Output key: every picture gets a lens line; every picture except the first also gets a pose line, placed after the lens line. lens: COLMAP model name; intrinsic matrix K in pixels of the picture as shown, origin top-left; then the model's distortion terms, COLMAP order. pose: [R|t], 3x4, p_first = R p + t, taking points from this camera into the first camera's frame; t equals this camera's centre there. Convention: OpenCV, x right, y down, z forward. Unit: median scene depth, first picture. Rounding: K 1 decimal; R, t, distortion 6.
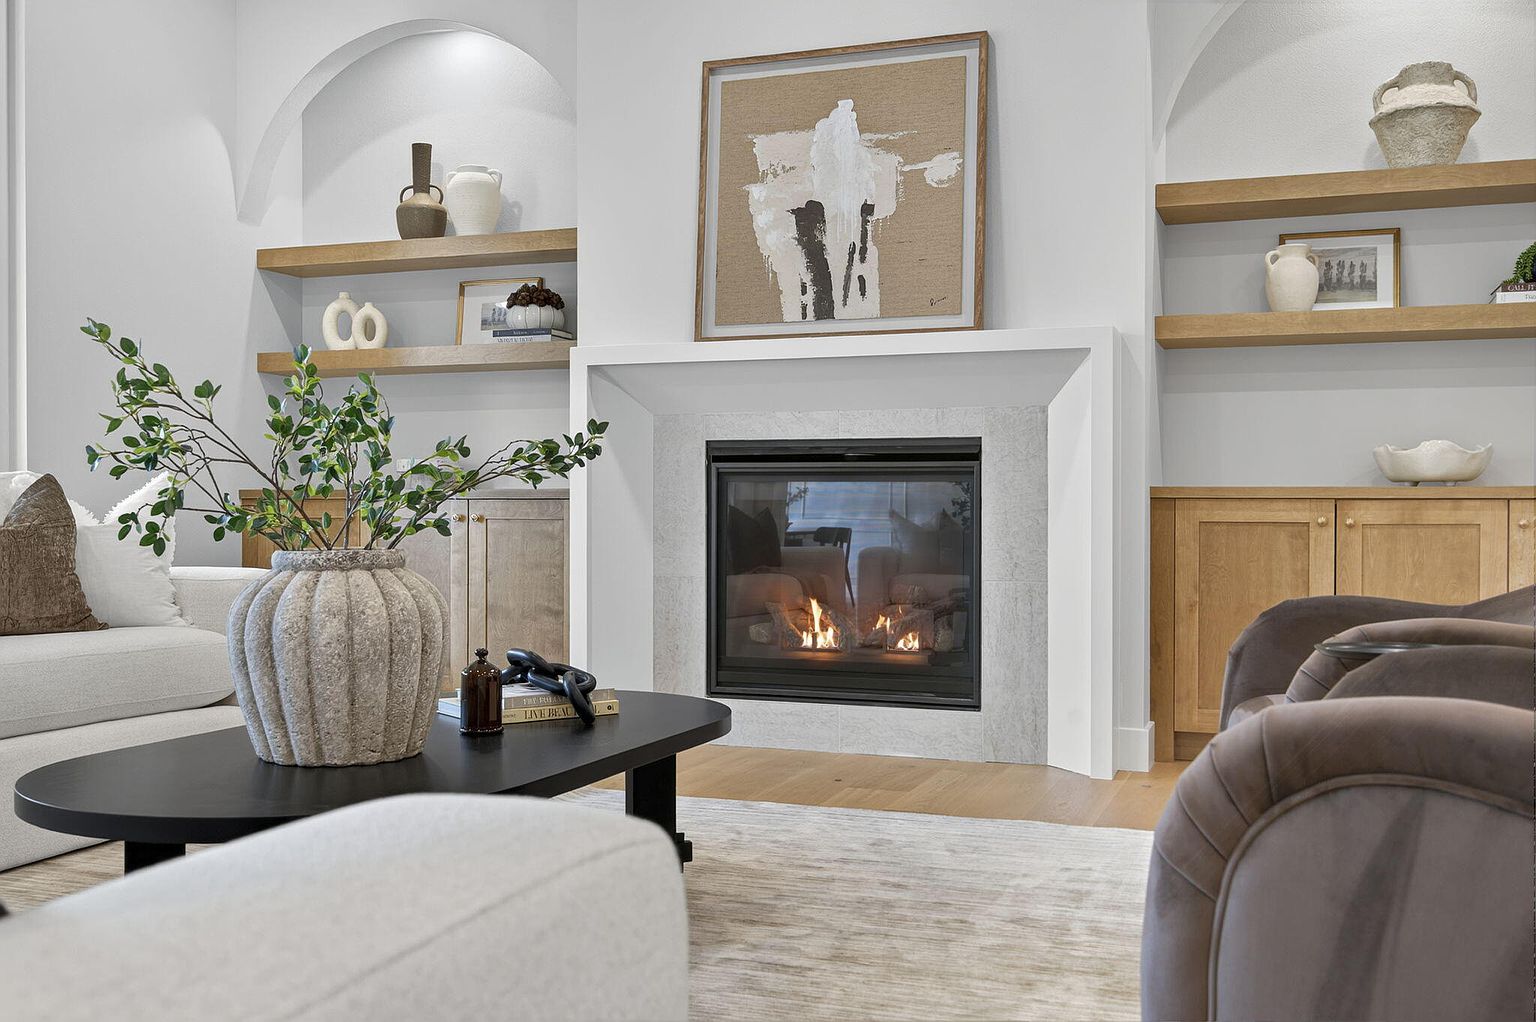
lens RADIAL K [[1534.2, 0, 768.8], [0, 1534.2, 545.1], [0, 0, 1]] dist [0.009087, 0.000000]
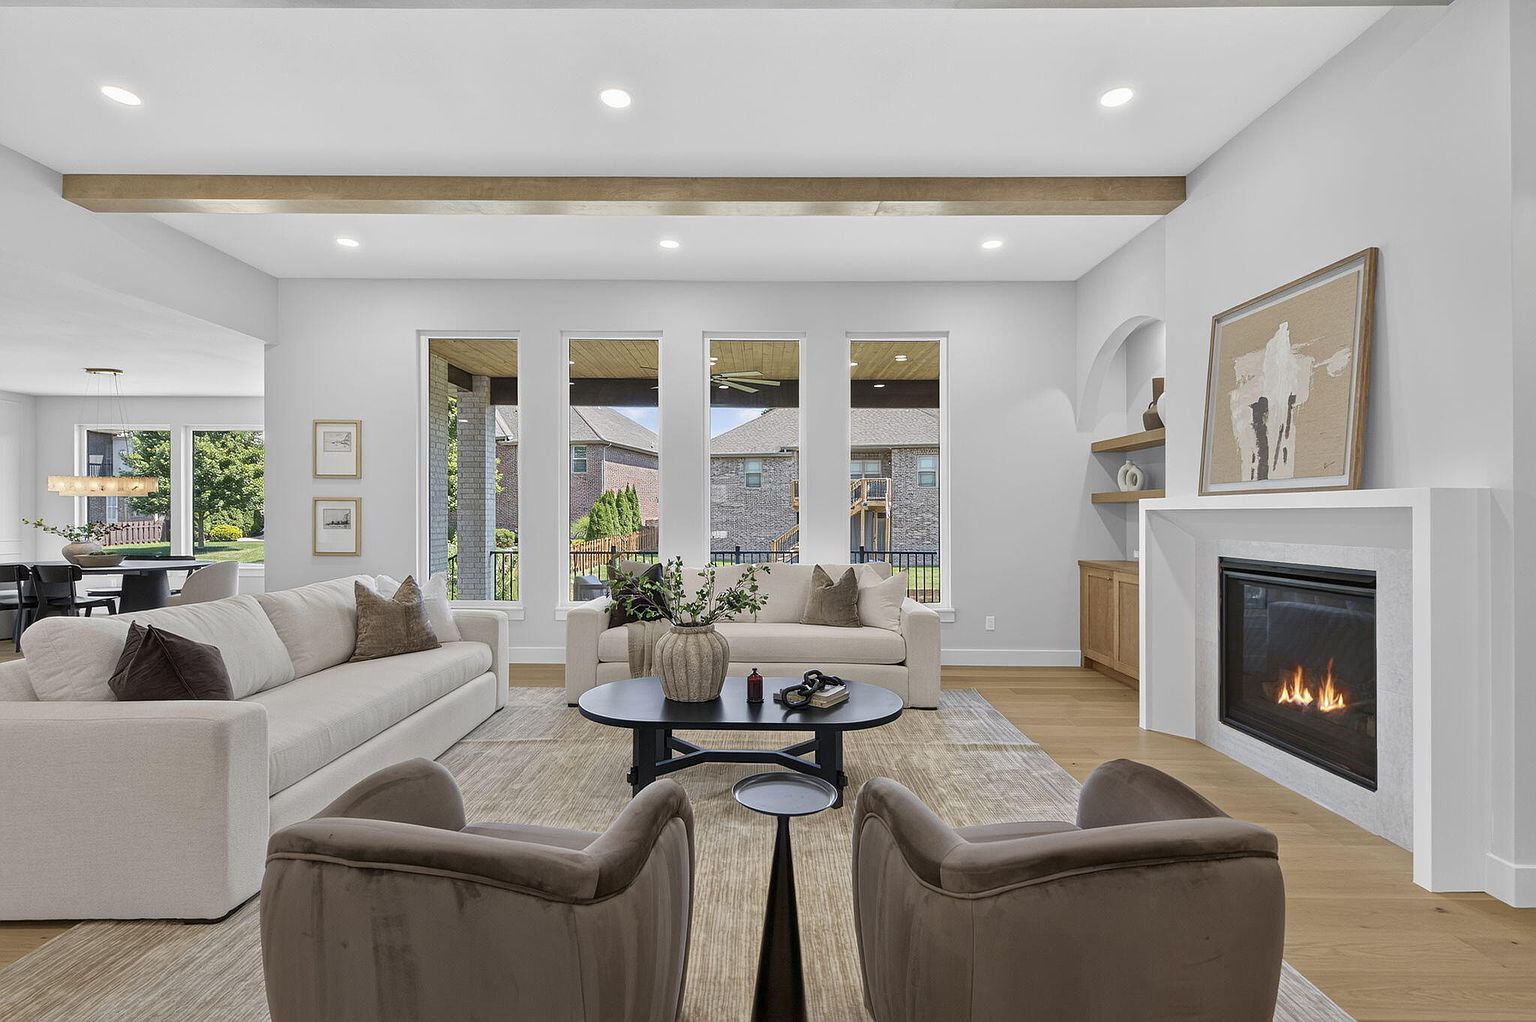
lens RADIAL K [[704.9, 0, 754.1], [0, 704.9, 513.6], [0, 0, 1]] dist [0.005293, -0.001092]
pose [[0.332802, -0.003614, -0.942990, 0.501602], [-0.022096, 0.999688, -0.011629, -0.096600], [0.942738, 0.024707, 0.332618, 0.329408]]
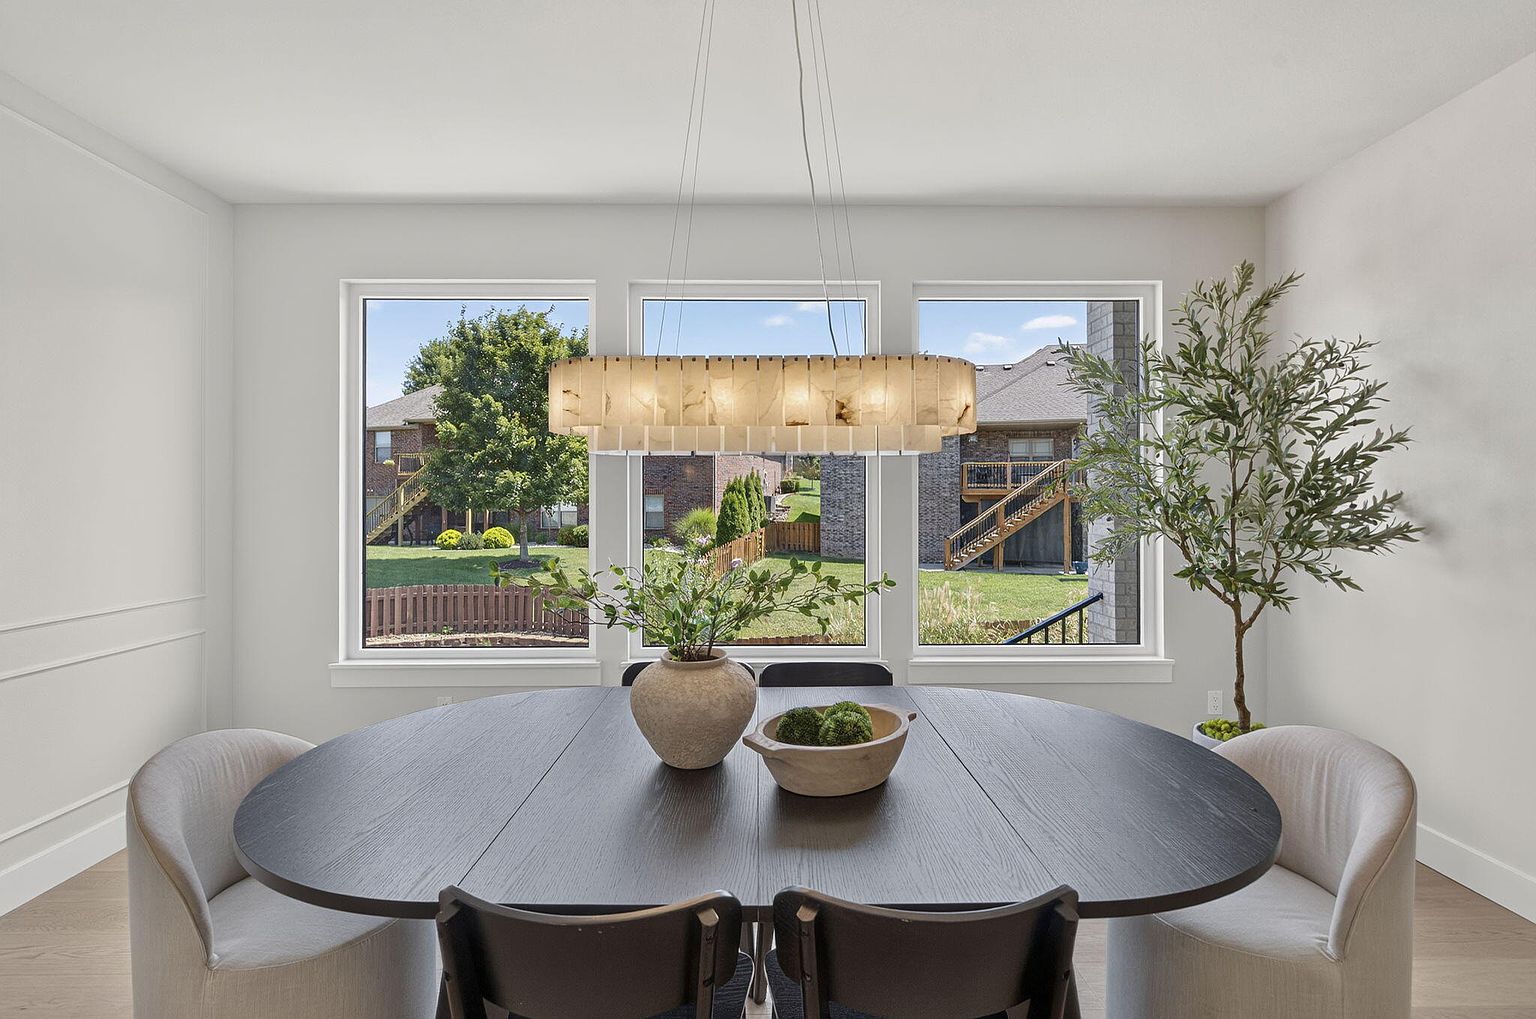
lens RADIAL K [[704.9, 0, 759.8], [0, 704.9, 501.9], [0, 0, 1]] dist [0.005293, -0.001092]
pose [[0.369746, -0.008535, -0.929094, -0.963244], [-0.015135, 0.999770, -0.015207, -0.091538], [0.929009, 0.019684, 0.369532, -0.547394]]
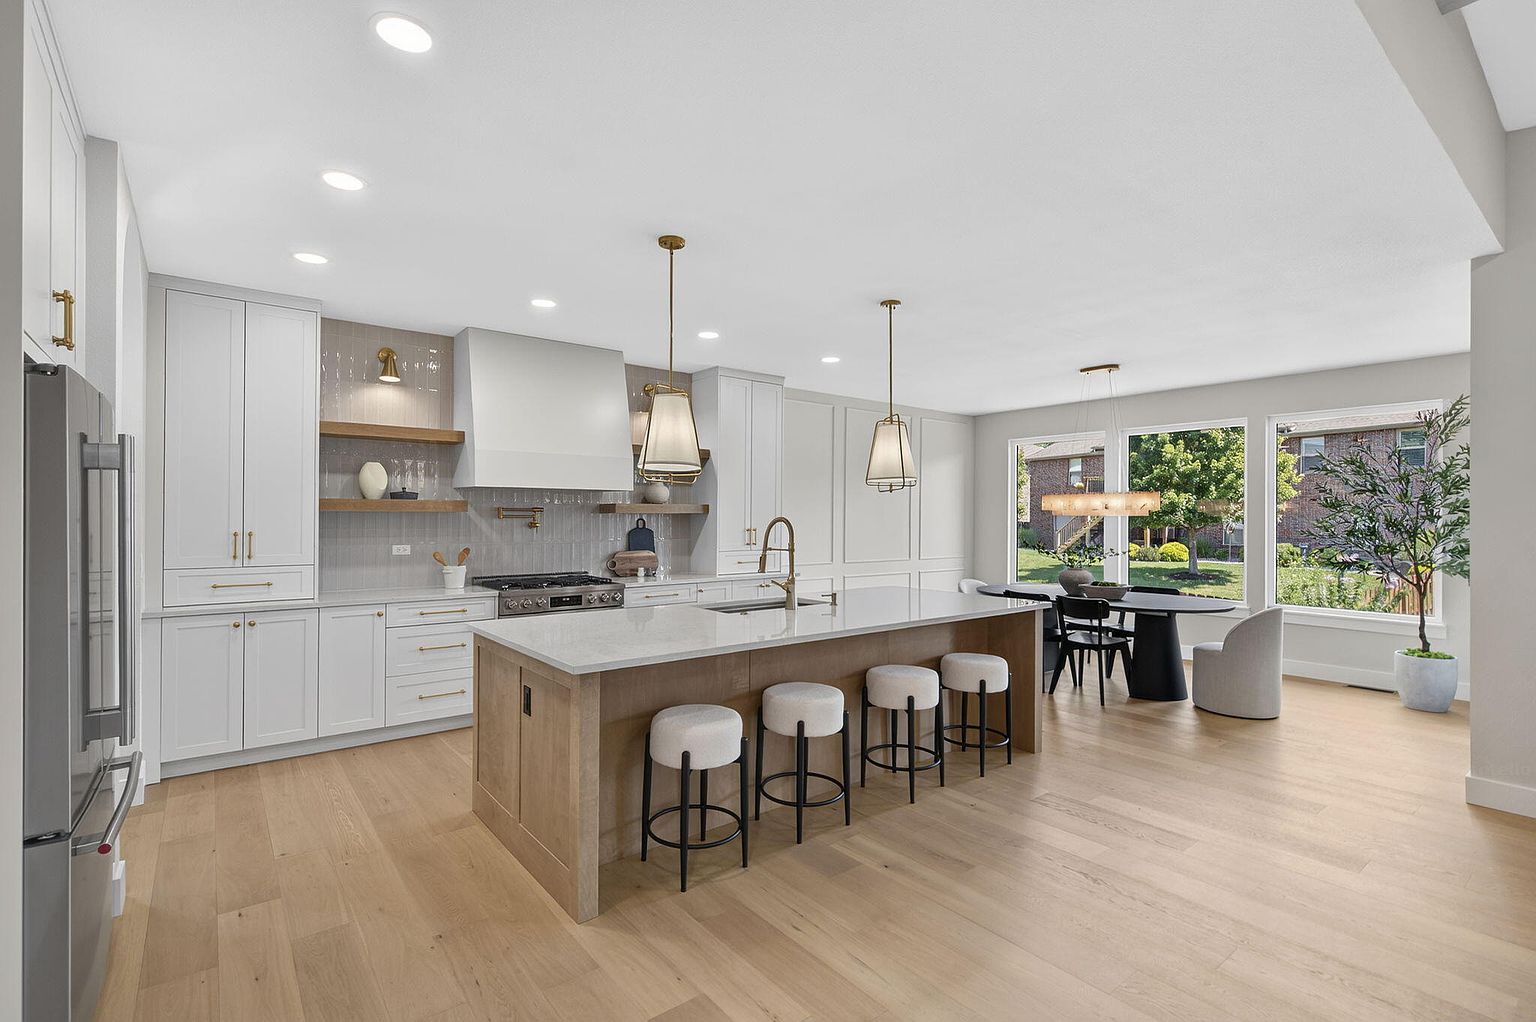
lens RADIAL K [[704.9, 0, 754.7], [0, 704.9, 515.6], [0, 0, 1]] dist [0.005293, -0.001092]
pose [[-0.526635, -0.009188, -0.850042, 0.073390], [-0.025072, 0.999674, 0.004728, -0.110584], [0.849722, 0.023802, -0.526694, -0.289328]]
